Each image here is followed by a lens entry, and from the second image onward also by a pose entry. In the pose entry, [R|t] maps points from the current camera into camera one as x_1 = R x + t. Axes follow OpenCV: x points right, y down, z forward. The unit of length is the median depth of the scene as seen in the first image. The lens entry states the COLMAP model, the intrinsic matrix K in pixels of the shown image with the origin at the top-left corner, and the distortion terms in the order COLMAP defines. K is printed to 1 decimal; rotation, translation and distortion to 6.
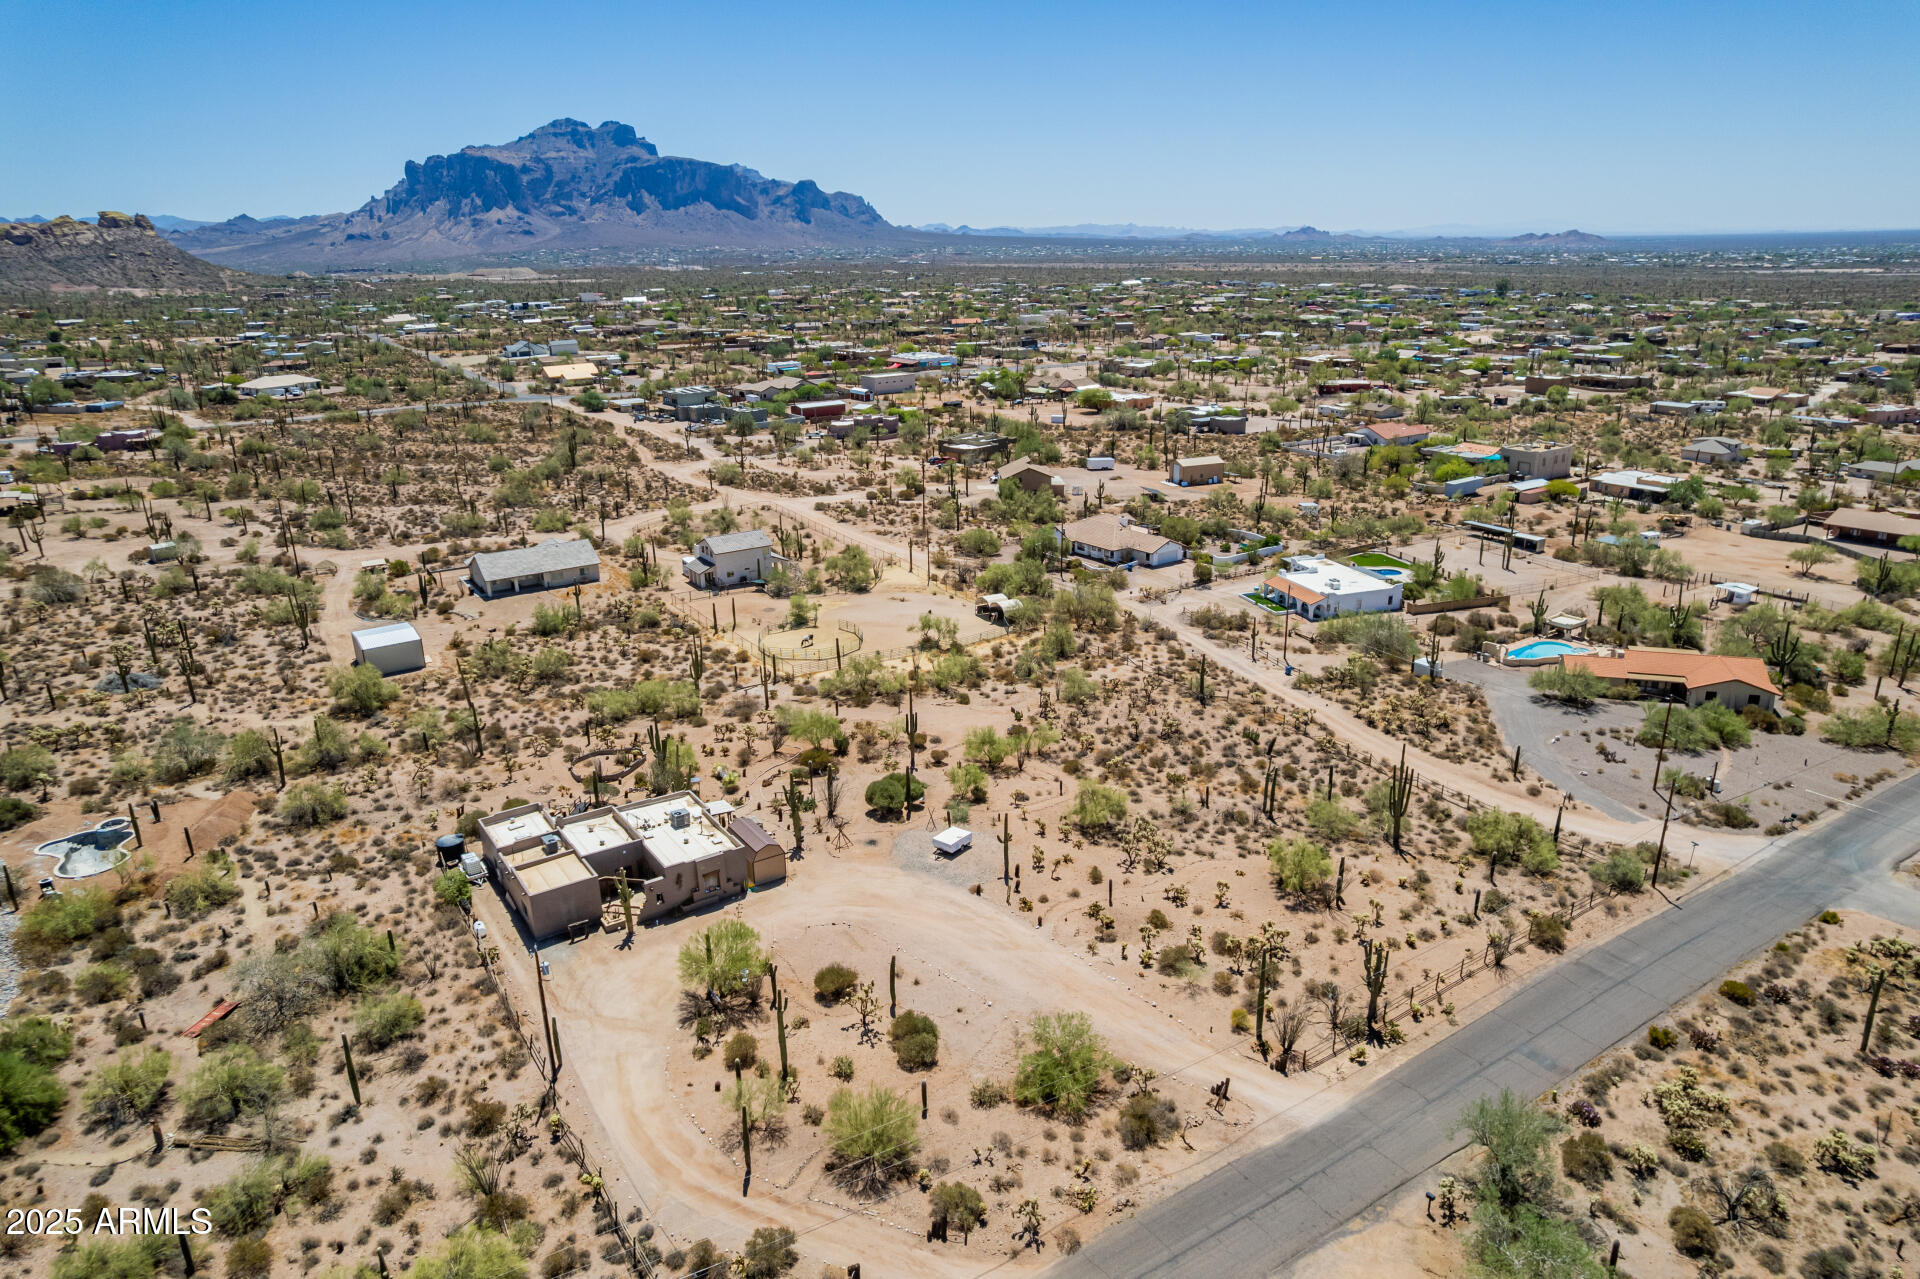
lens RADIAL K [[1219.3, 0, 965.4], [0, 1219.3, 657.7], [0, 0, 1]] dist [-0.081429, 0.071949]
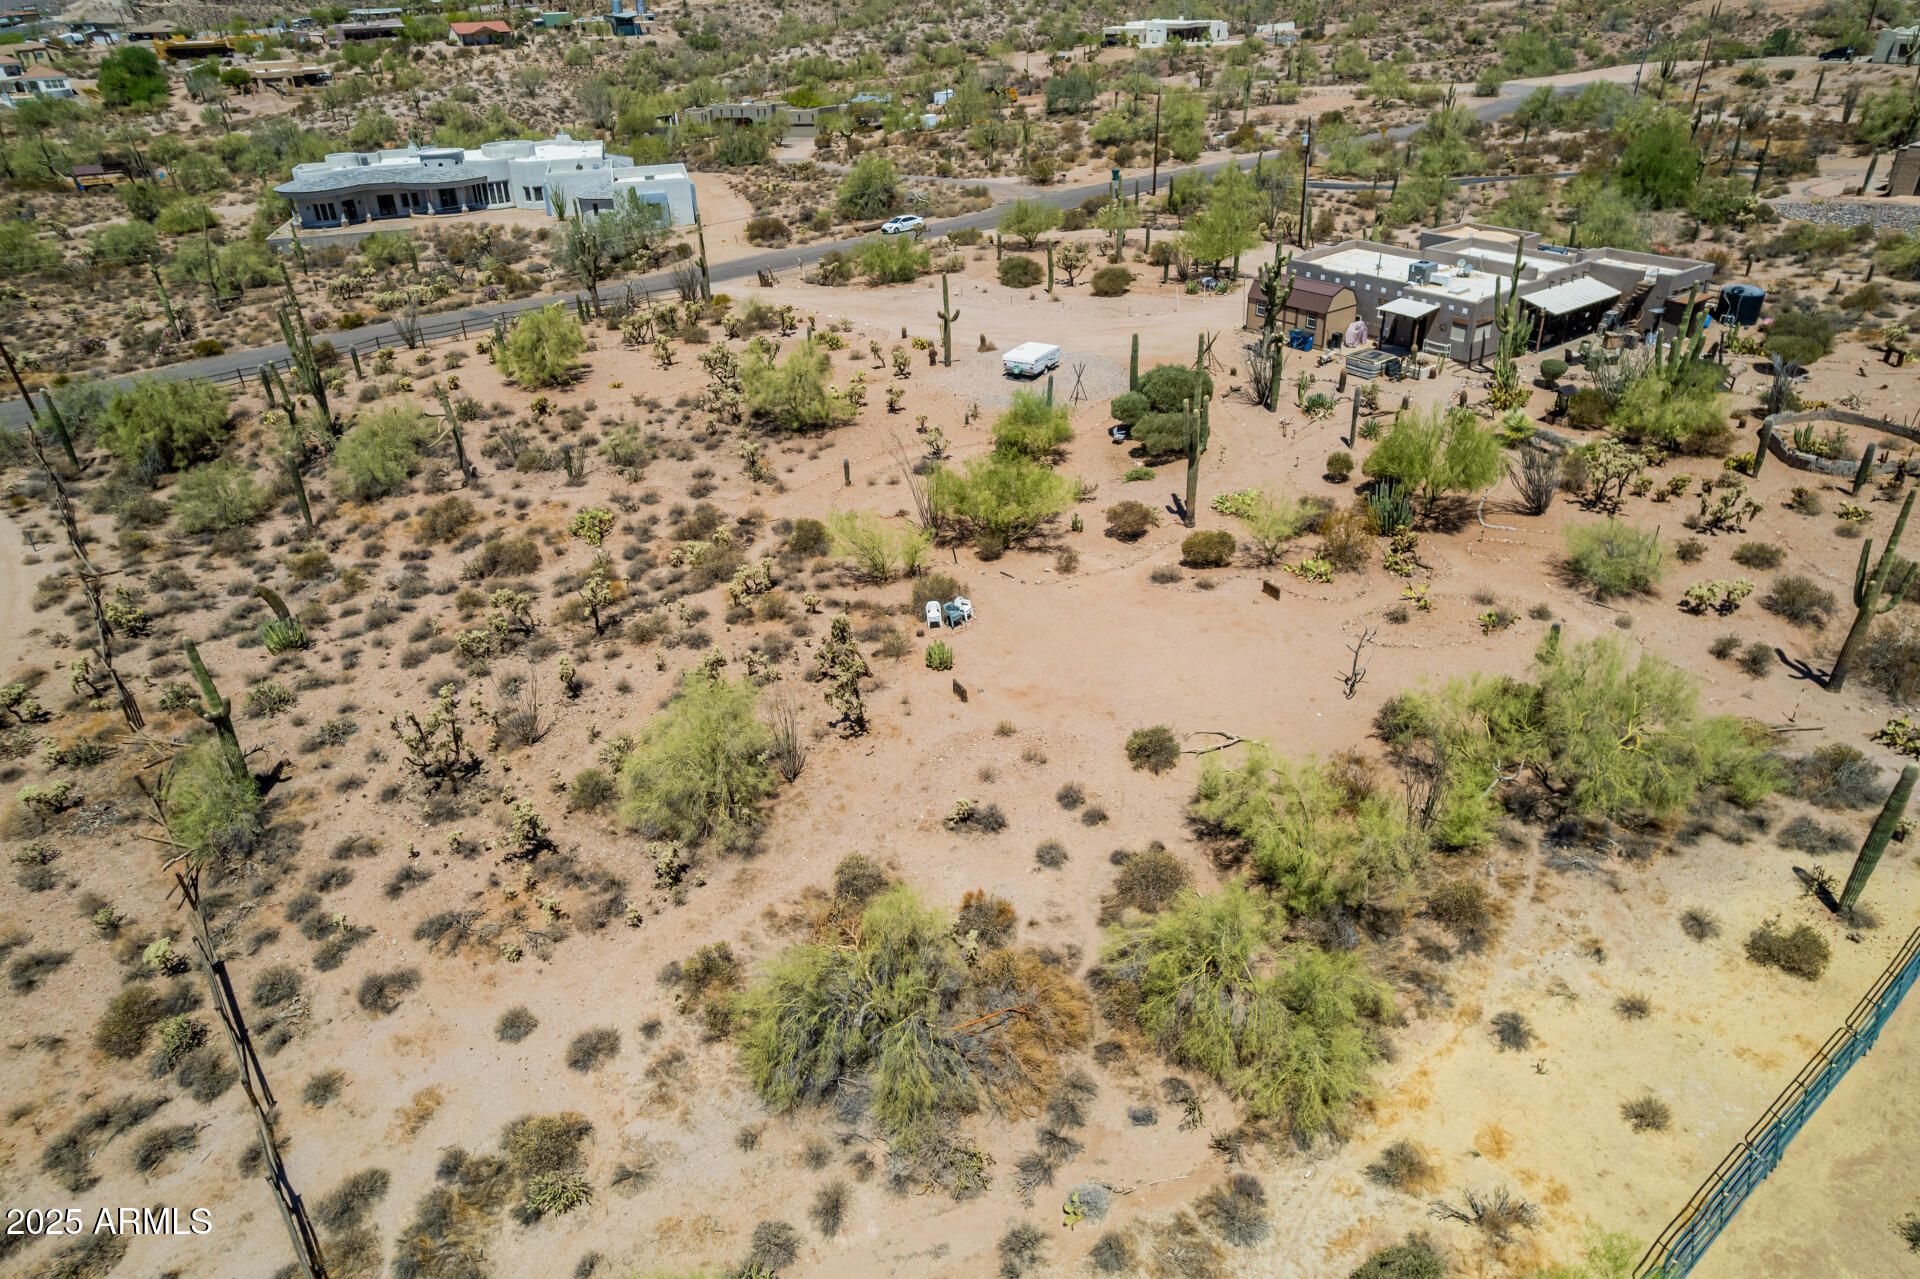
lens RADIAL K [[1219.3, 0, 965.4], [0, 1219.3, 657.7], [0, 0, 1]] dist [-0.081429, 0.071949]
pose [[-0.995668, 0.083448, -0.041014, 0.059132], [0.023492, 0.652551, 0.757380, -0.216590], [0.089965, 0.753136, -0.651684, 1.409572]]
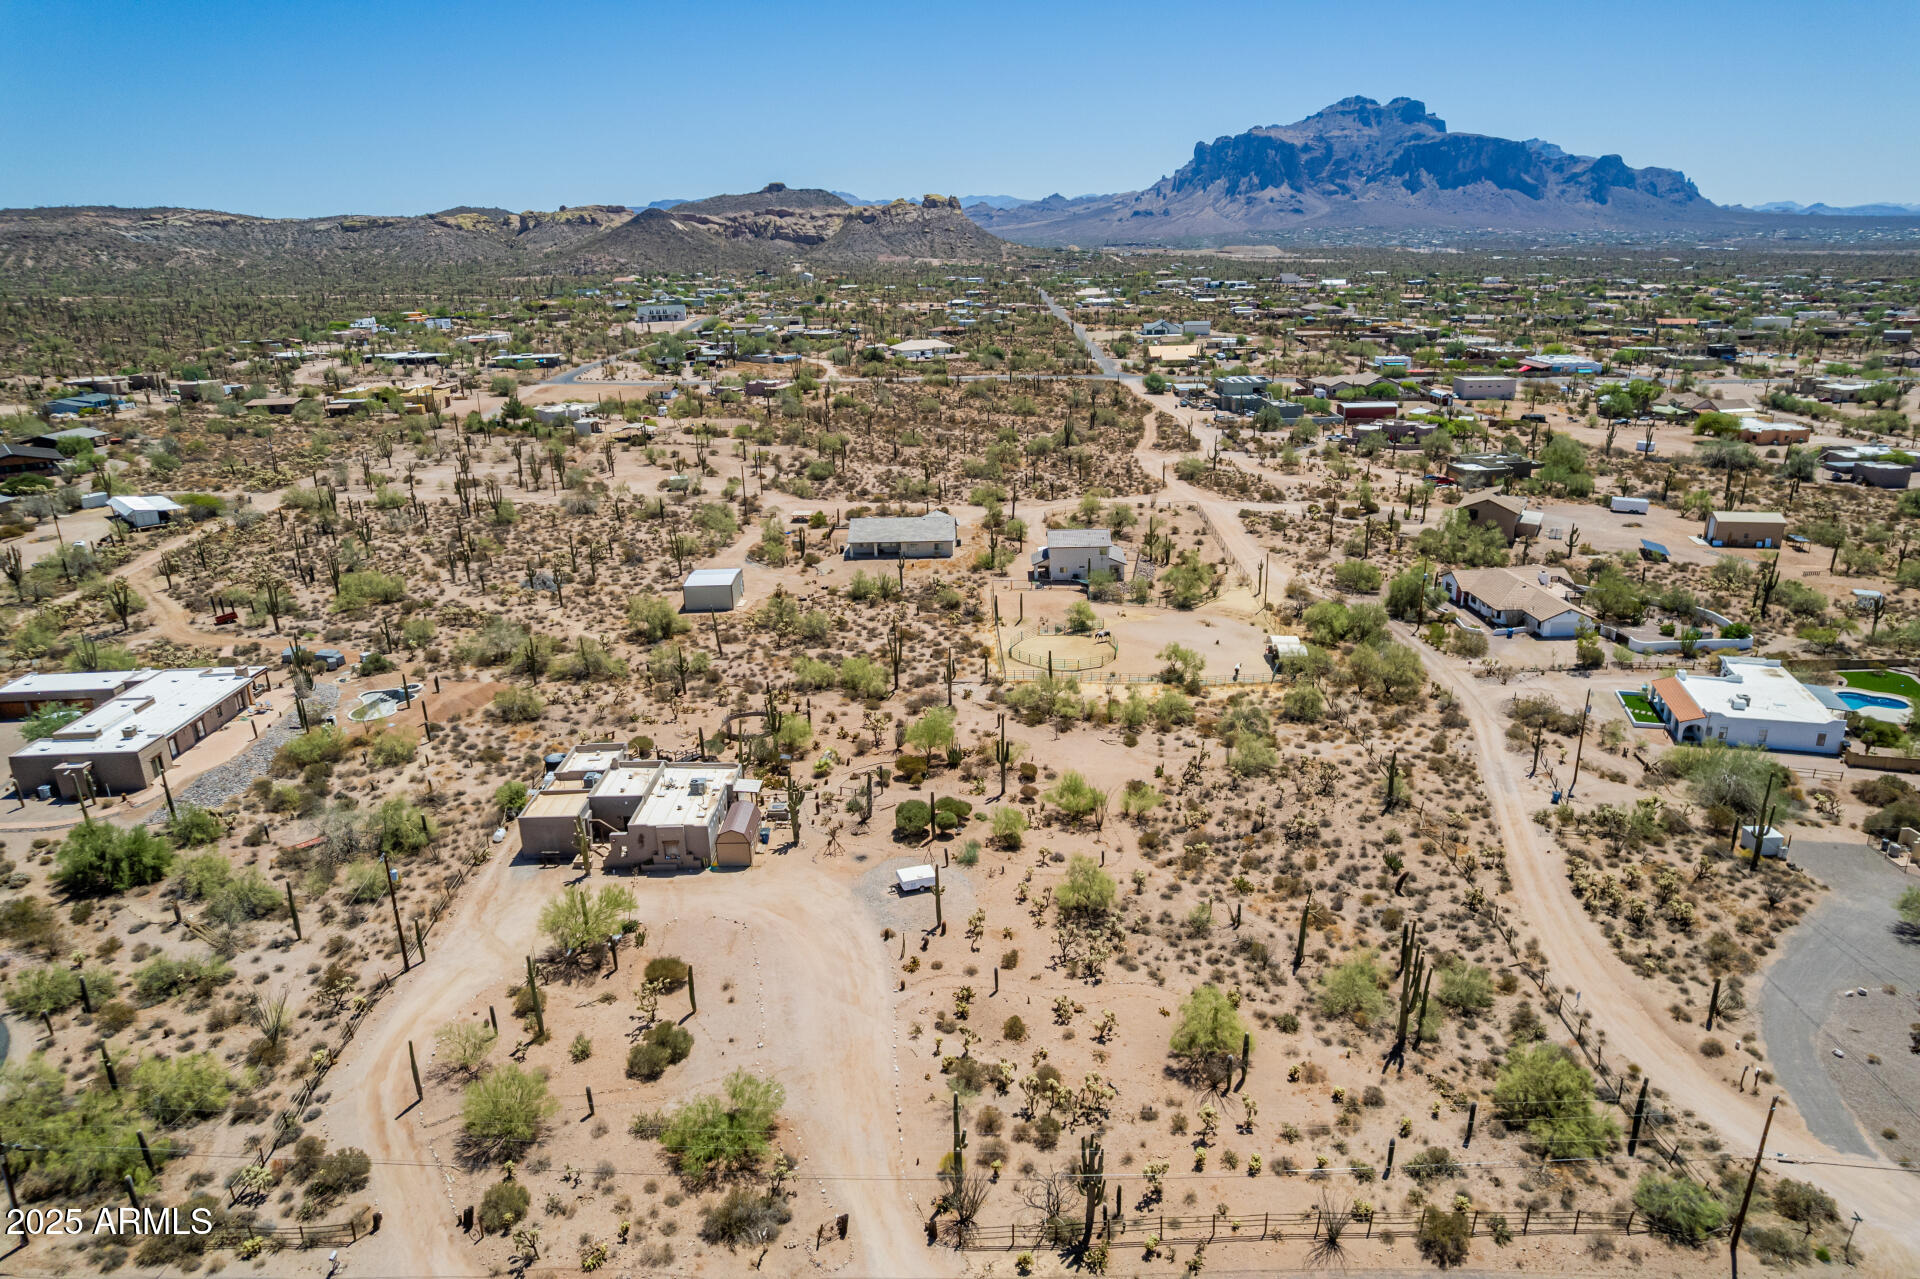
lens RADIAL K [[1219.3, 0, 965.4], [0, 1219.3, 657.7], [0, 0, 1]] dist [-0.081429, 0.071949]
pose [[0.830602, 0.183581, -0.525737, 0.446149], [-0.175205, 0.982303, 0.066206, -0.080958], [0.528587, 0.037120, 0.848067, 0.191517]]
